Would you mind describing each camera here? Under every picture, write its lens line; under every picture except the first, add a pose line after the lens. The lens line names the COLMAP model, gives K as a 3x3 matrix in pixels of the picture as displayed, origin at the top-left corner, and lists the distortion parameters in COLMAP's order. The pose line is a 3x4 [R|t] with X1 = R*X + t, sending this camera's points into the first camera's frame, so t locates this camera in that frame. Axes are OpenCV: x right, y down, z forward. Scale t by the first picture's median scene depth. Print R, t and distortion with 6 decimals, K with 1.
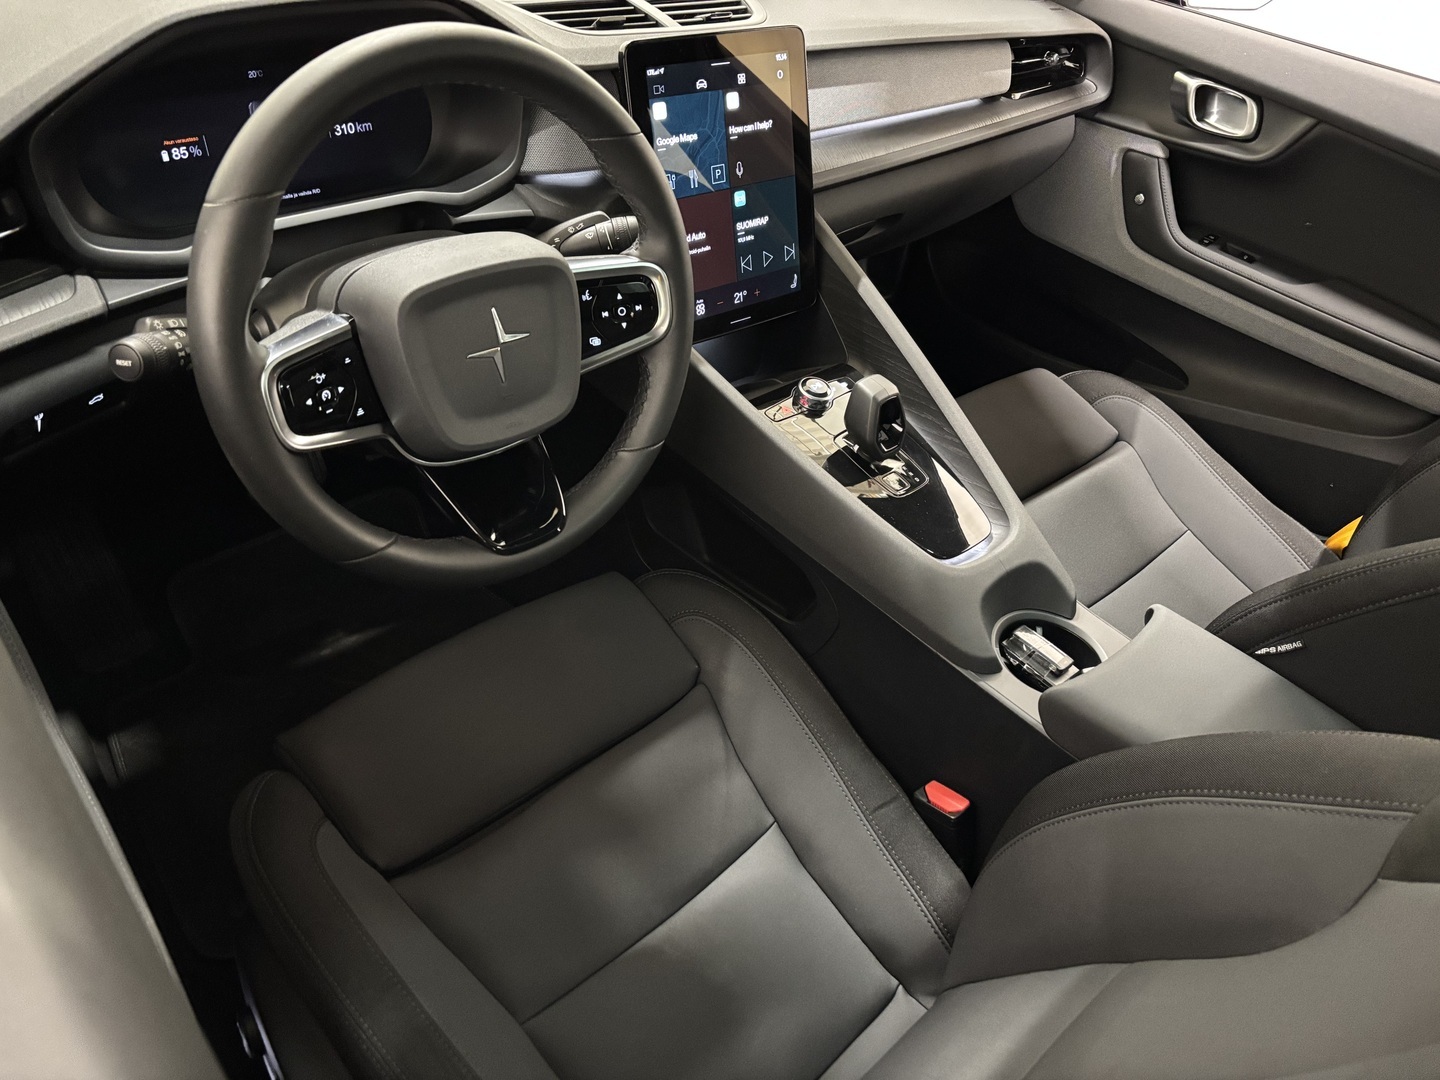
lens RADIAL K [[1142.8, 0, 720.0], [0, 1142.8, 540.0], [0, 0, 1]] dist [0.008633, -0.001371]
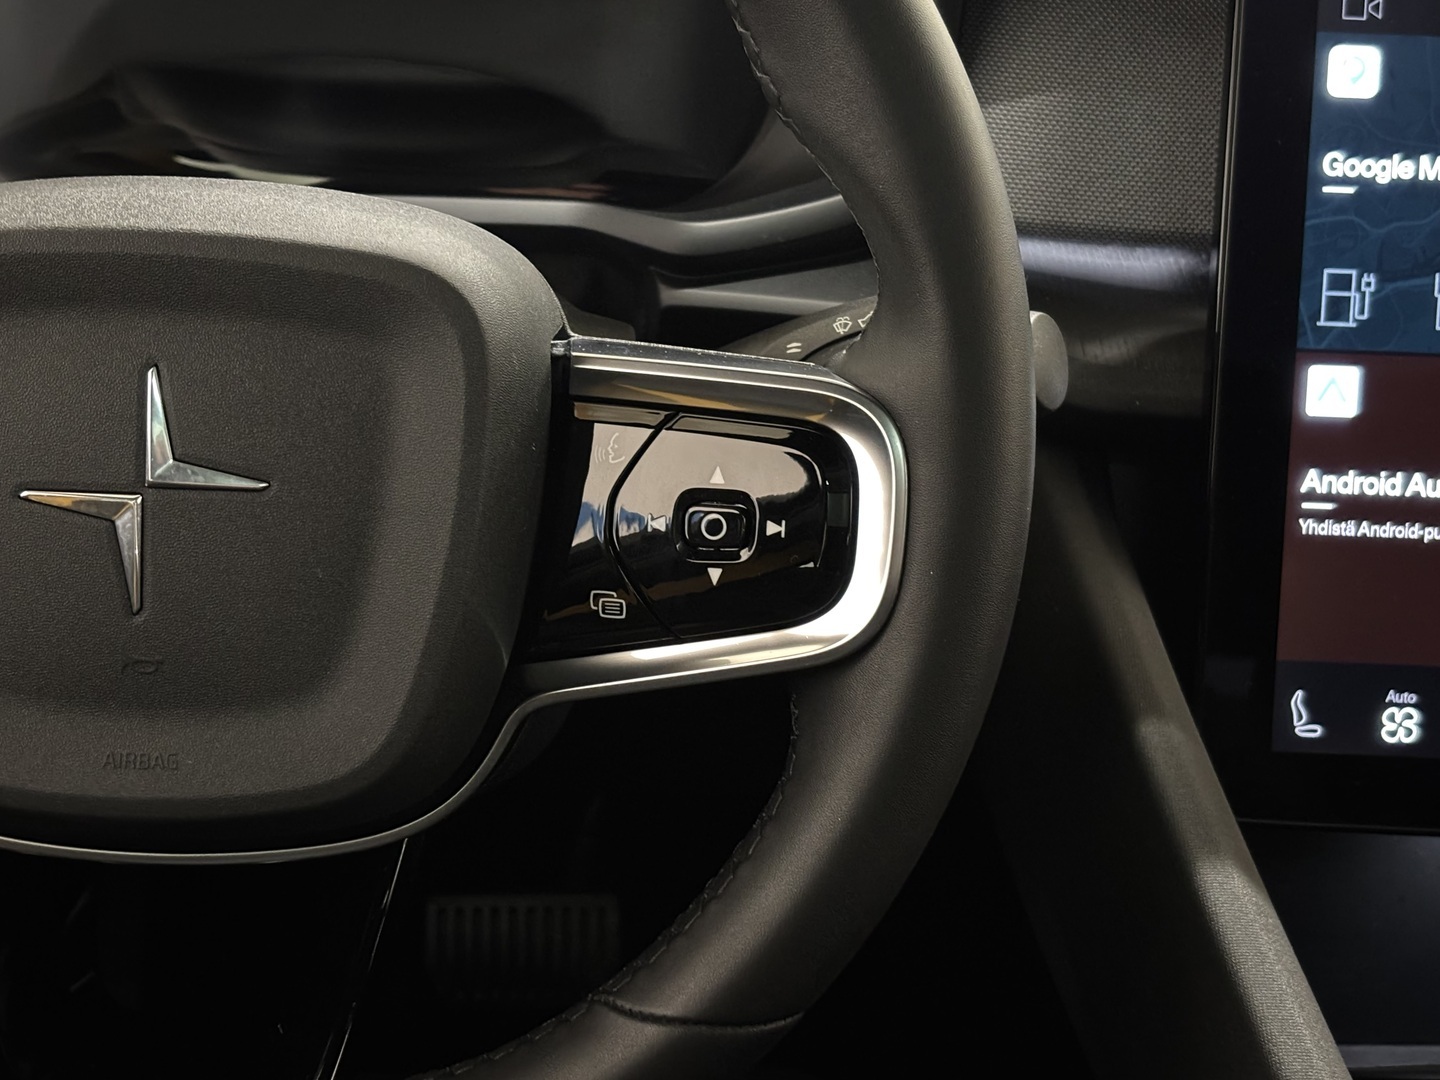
lens RADIAL K [[2215.4, 0, 720.0], [0, 2215.4, 540.0], [0, 0, 1]] dist [0.401714, -2.031416]
pose [[0.753275, 0.160643, -0.637786, 0.219921], [-0.361754, 0.911051, -0.197788, -0.068366], [0.549282, 0.379710, 0.744385, 0.463958]]
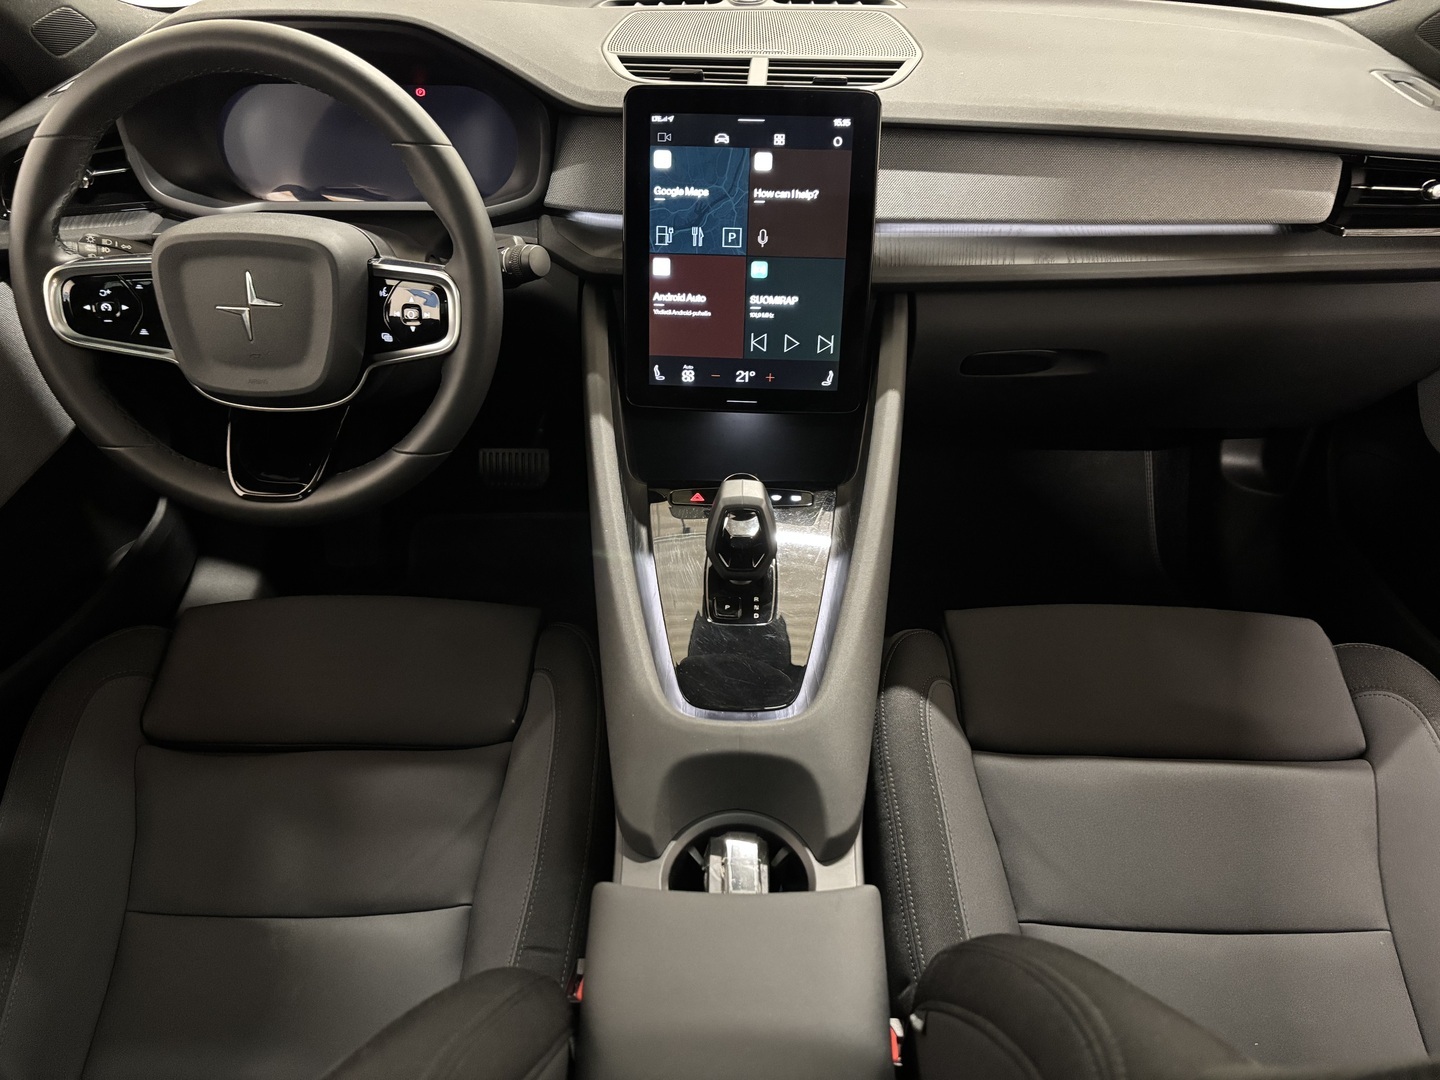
lens RADIAL K [[1121.5, 0, 700.0], [0, 1121.5, 543.9], [0, 0, 1]] dist [0.048670, -0.055498]
pose [[0.694791, 0.297672, -0.654719, 0.646287], [-0.370161, 0.928504, 0.029333, -0.108474], [0.616641, 0.221971, 0.755303, 0.355839]]
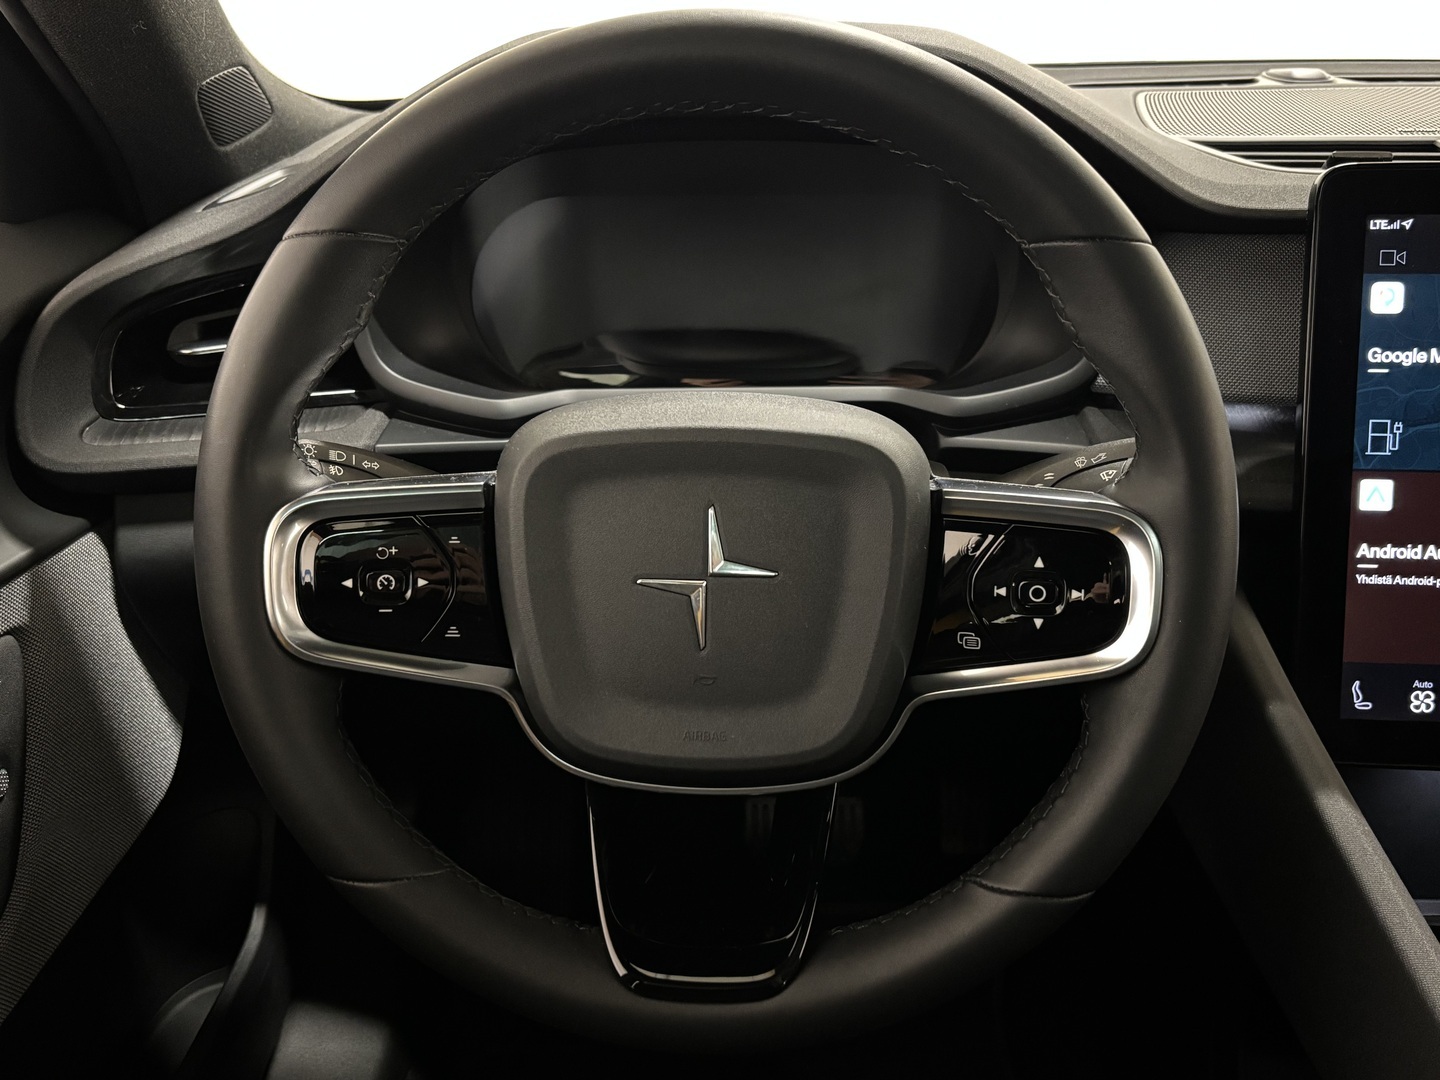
lens RADIAL K [[1371.8, 0, 720.0], [0, 1371.8, 540.0], [0, 0, 1]] dist [0.183931, -0.431877]
pose [[0.705026, 0.140646, -0.695095, 0.175000], [-0.362802, 0.913699, -0.183107, -0.052862], [0.609355, 0.381277, 0.695208, 0.405283]]
